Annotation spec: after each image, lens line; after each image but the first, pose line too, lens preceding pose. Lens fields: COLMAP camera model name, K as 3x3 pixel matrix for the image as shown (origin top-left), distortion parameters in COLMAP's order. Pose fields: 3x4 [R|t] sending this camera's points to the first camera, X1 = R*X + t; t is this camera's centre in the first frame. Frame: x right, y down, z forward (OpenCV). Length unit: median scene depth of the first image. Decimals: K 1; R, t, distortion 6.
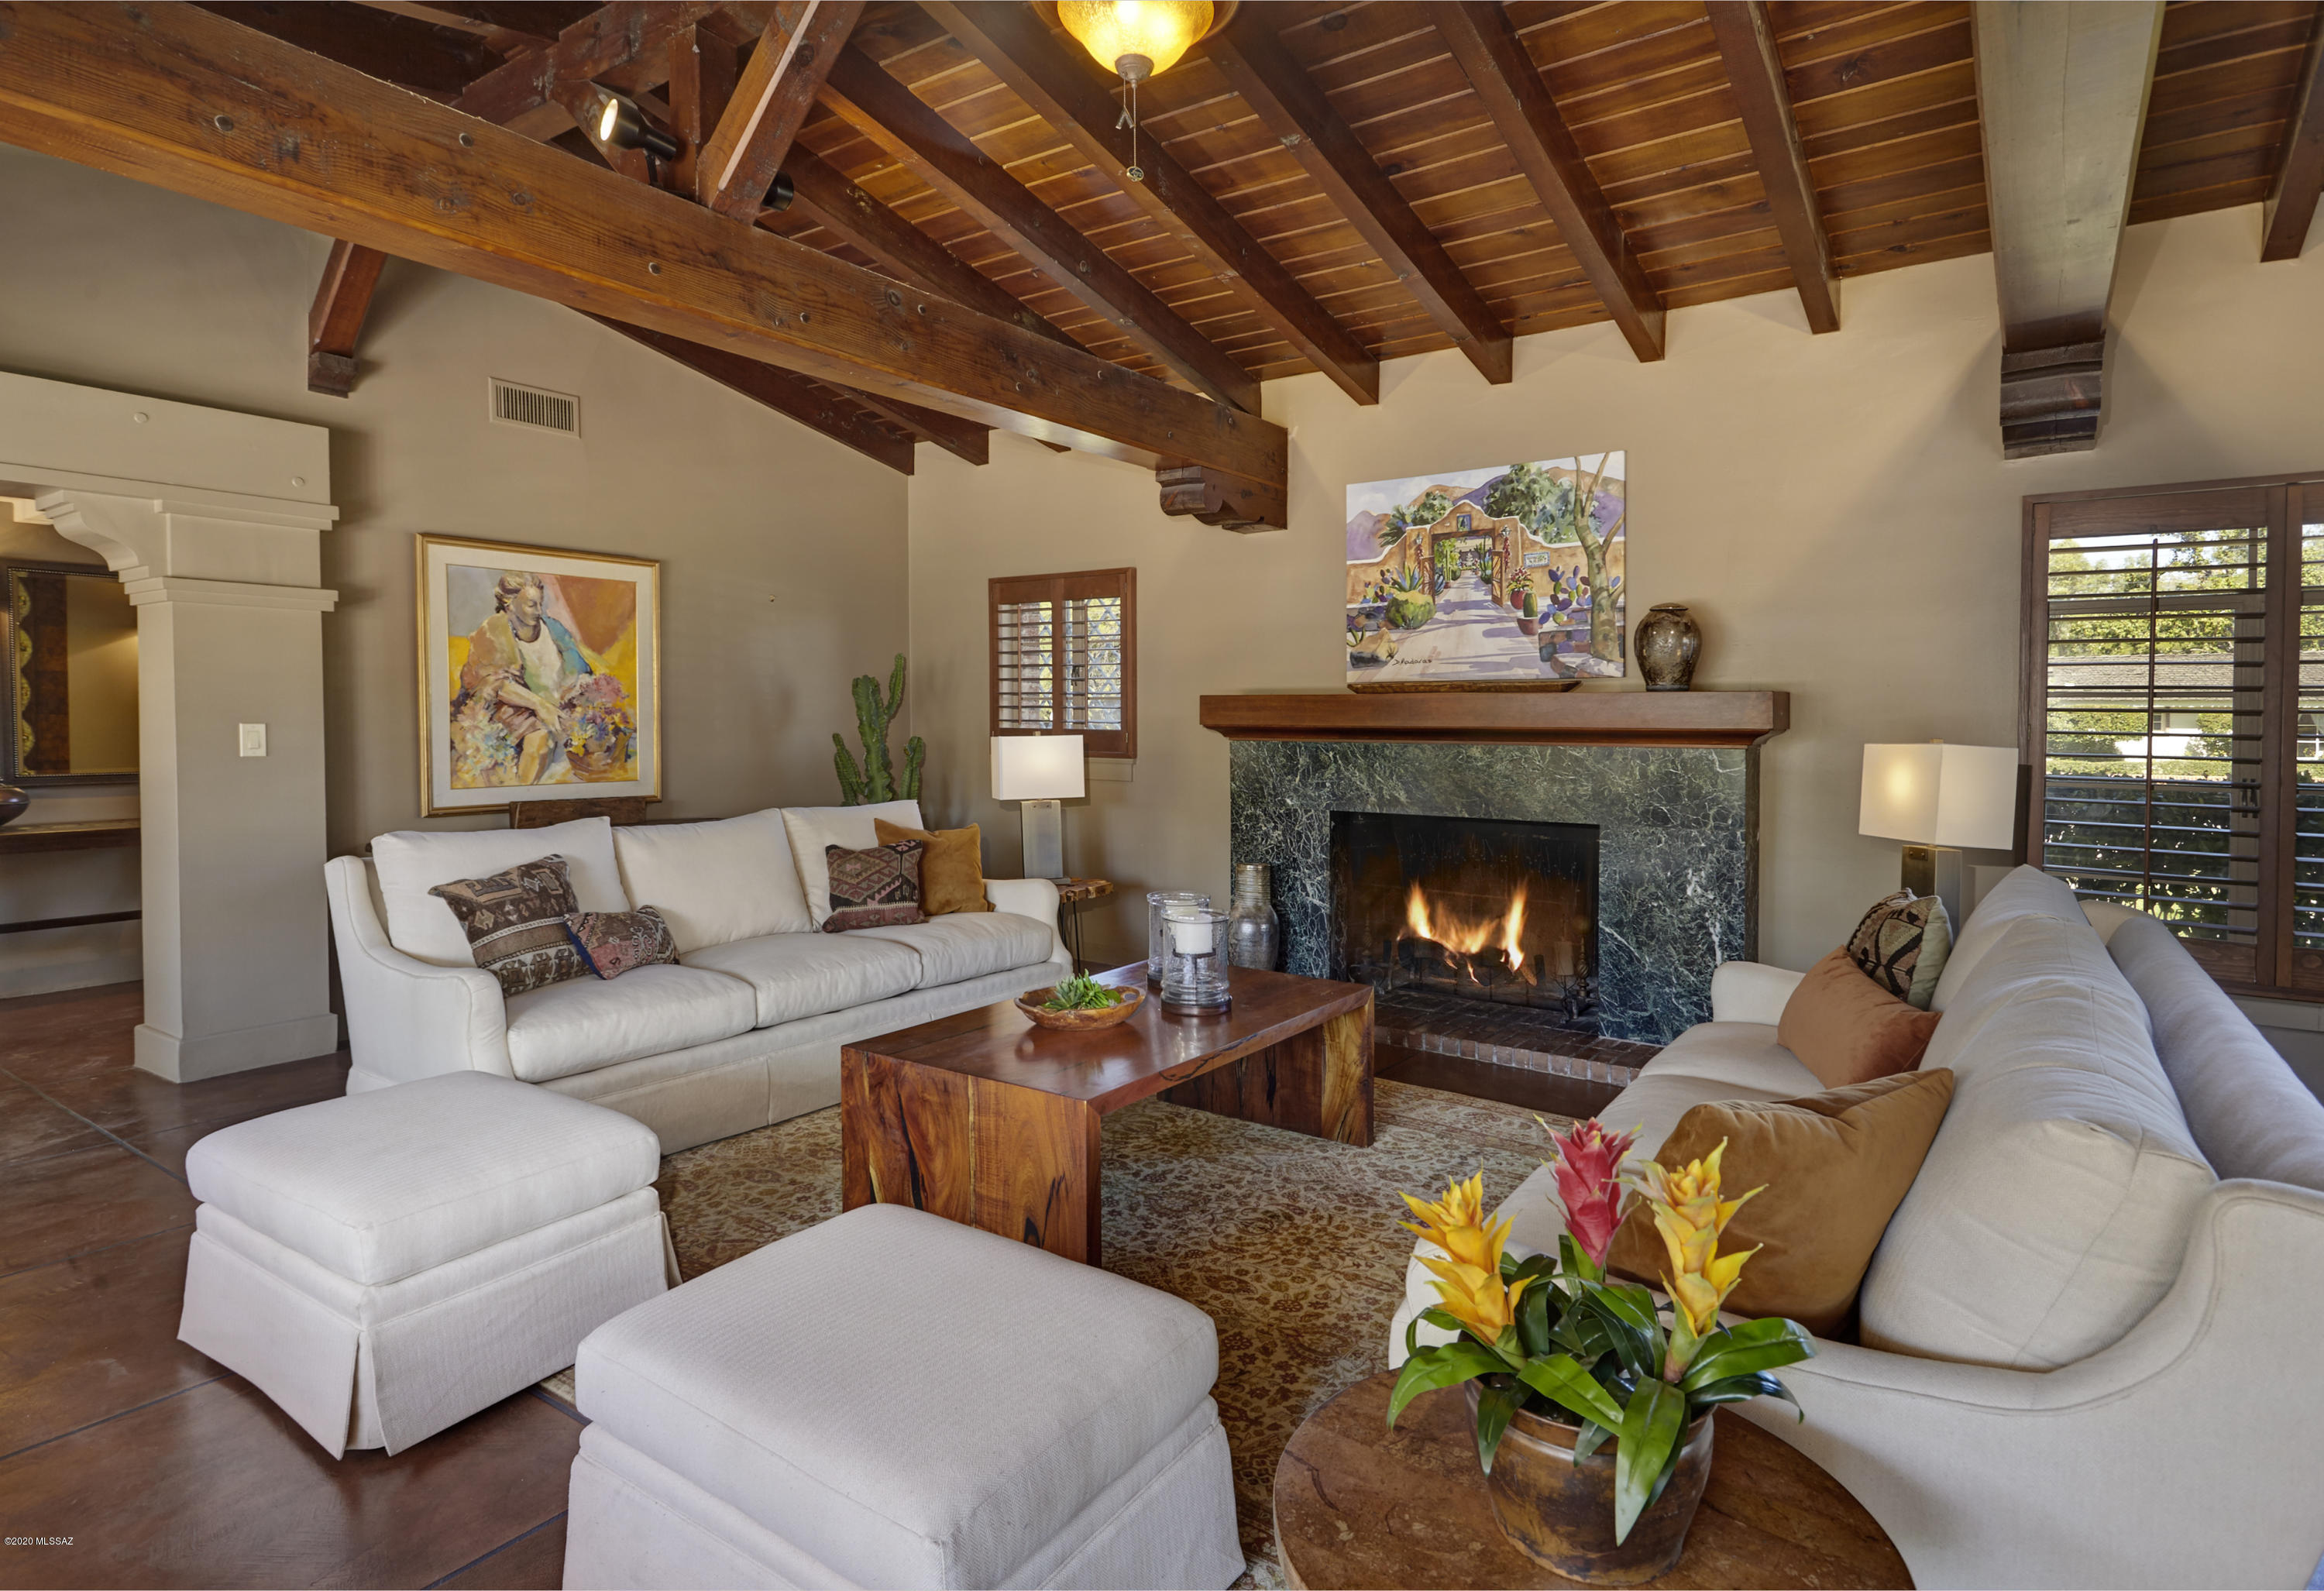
lens RADIAL K [[1197.9, 0, 1164.7], [0, 1197.9, 743.5], [0, 0, 1]] dist [-0.001536, -0.019272]
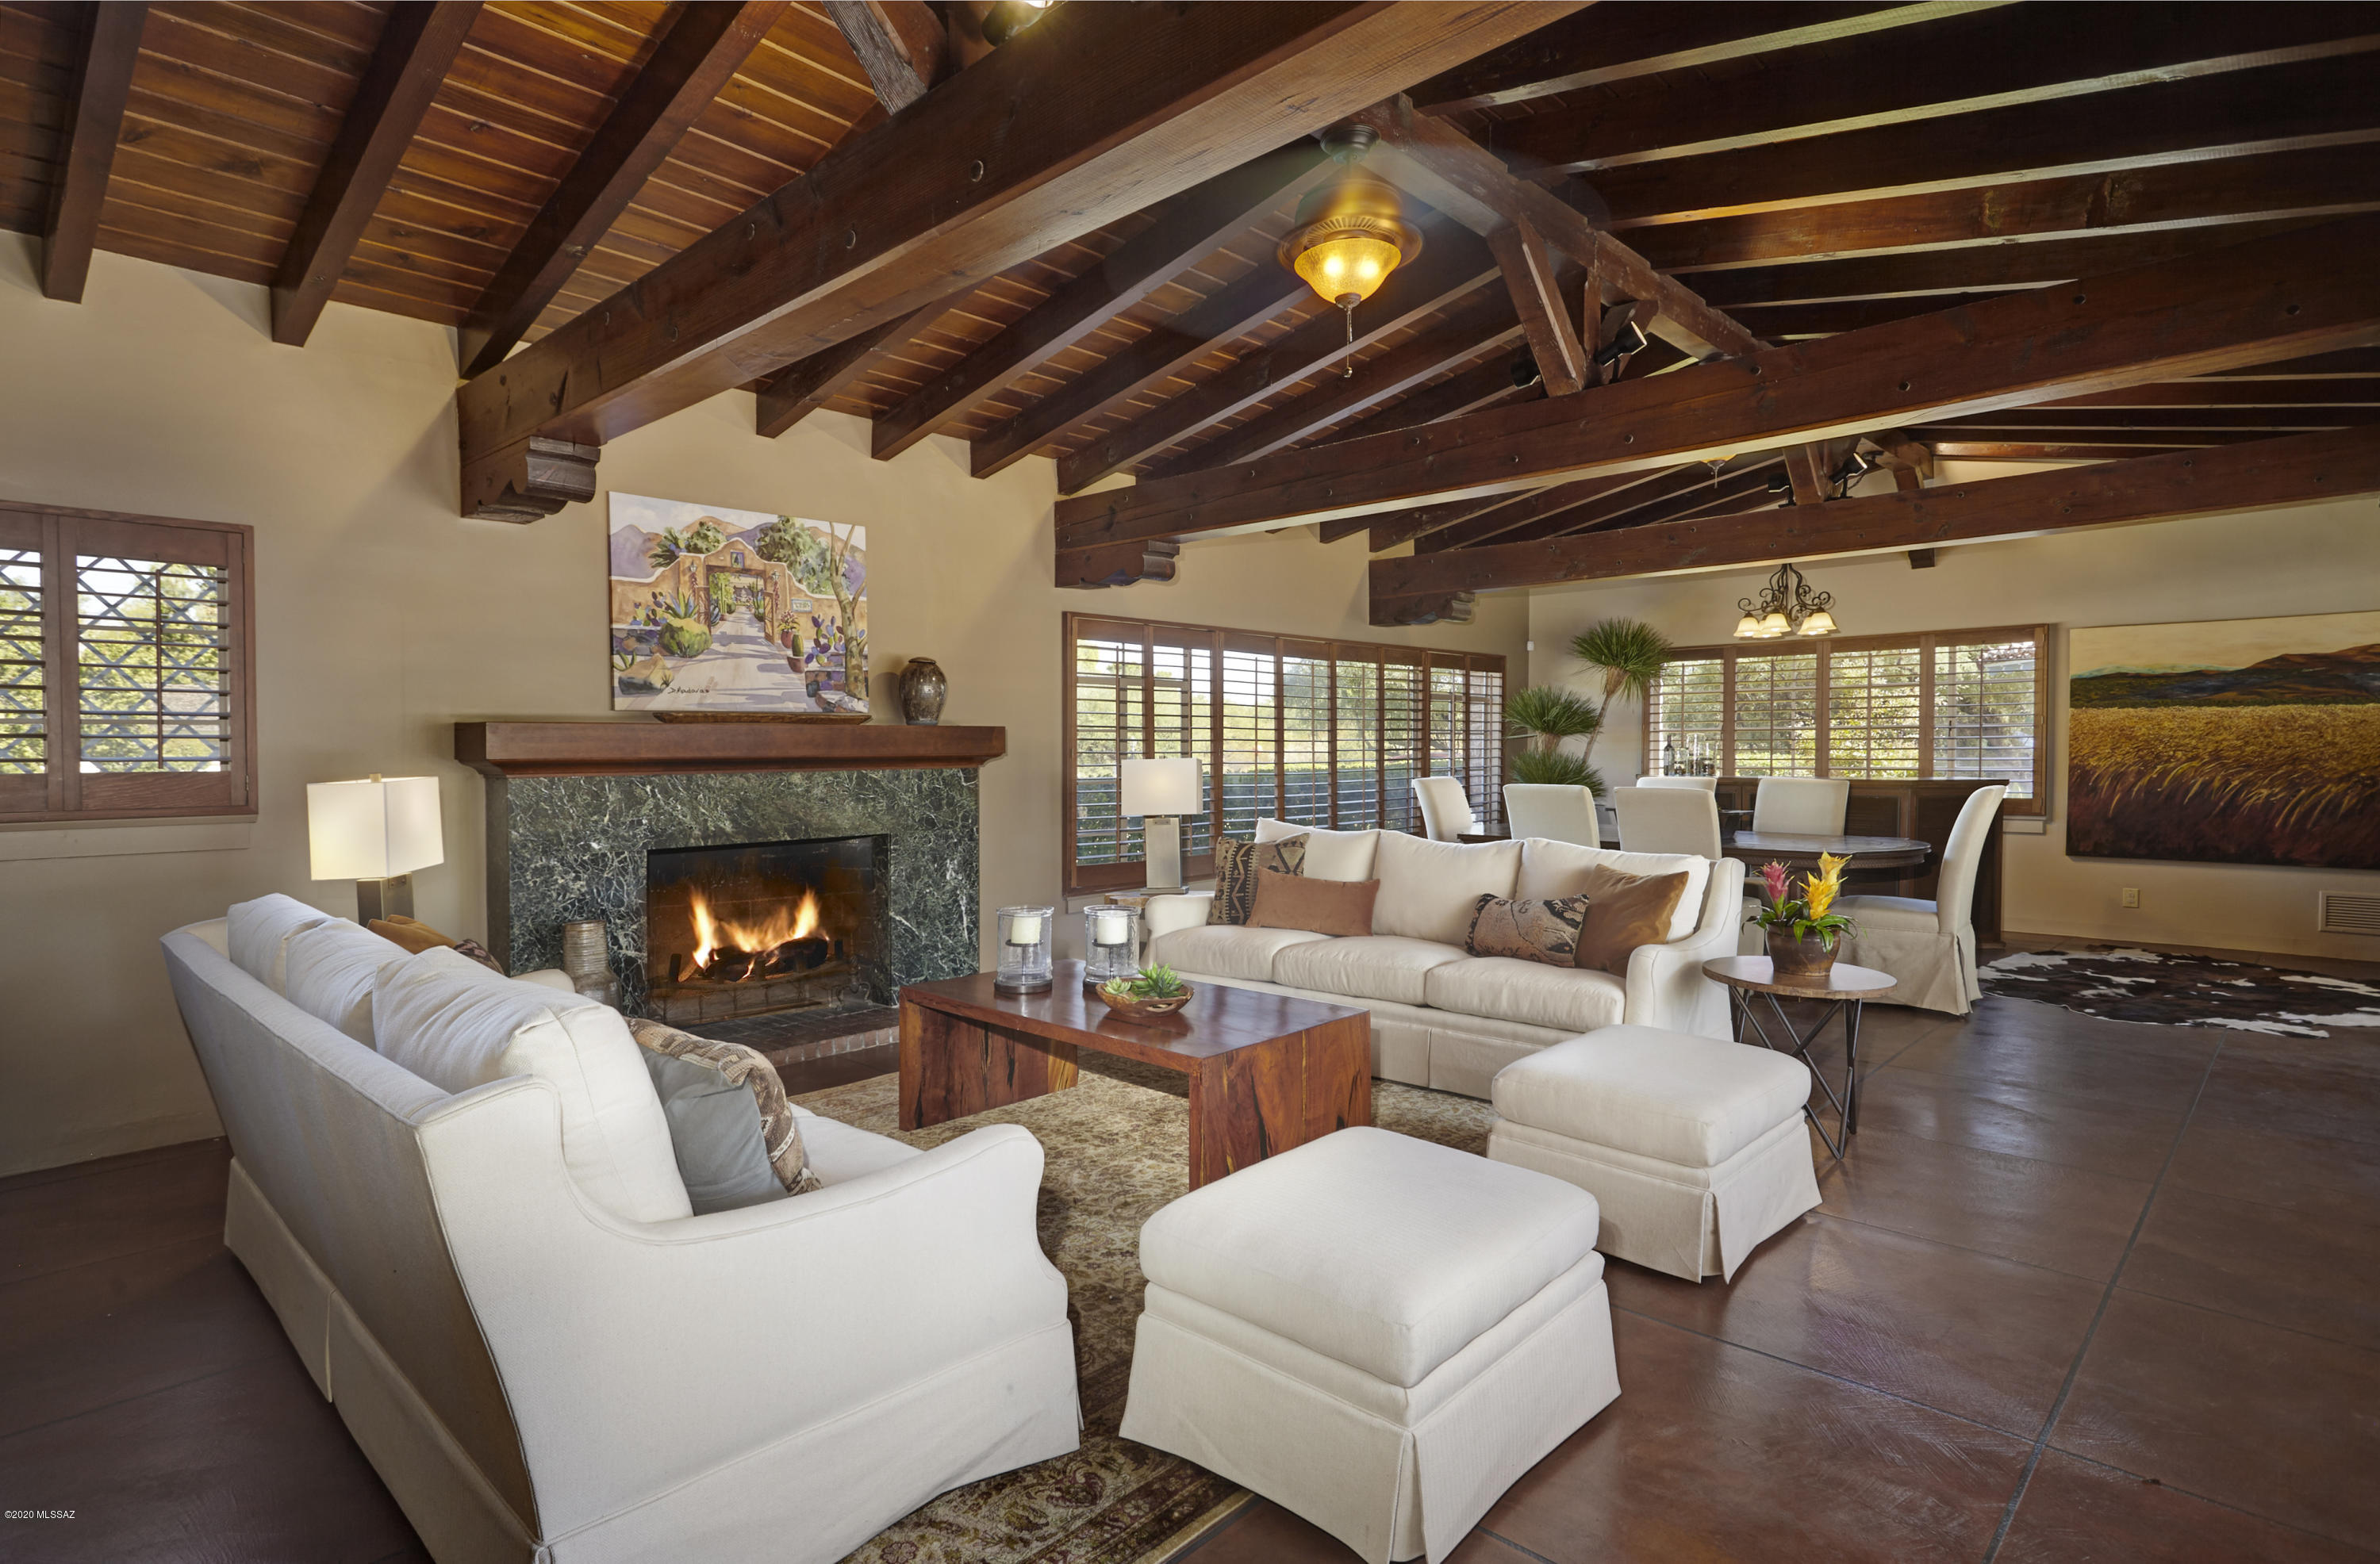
lens RADIAL K [[1197.5, 0, 1190.0], [0, 1197.5, 782.0], [0, 0, 1]] dist [-0.055568, 0.000209]
pose [[0.129997, -0.034120, 0.990927, -0.729005], [0.028704, 0.999118, 0.030636, -0.012232], [-0.991099, 0.024461, 0.130861, 0.486747]]
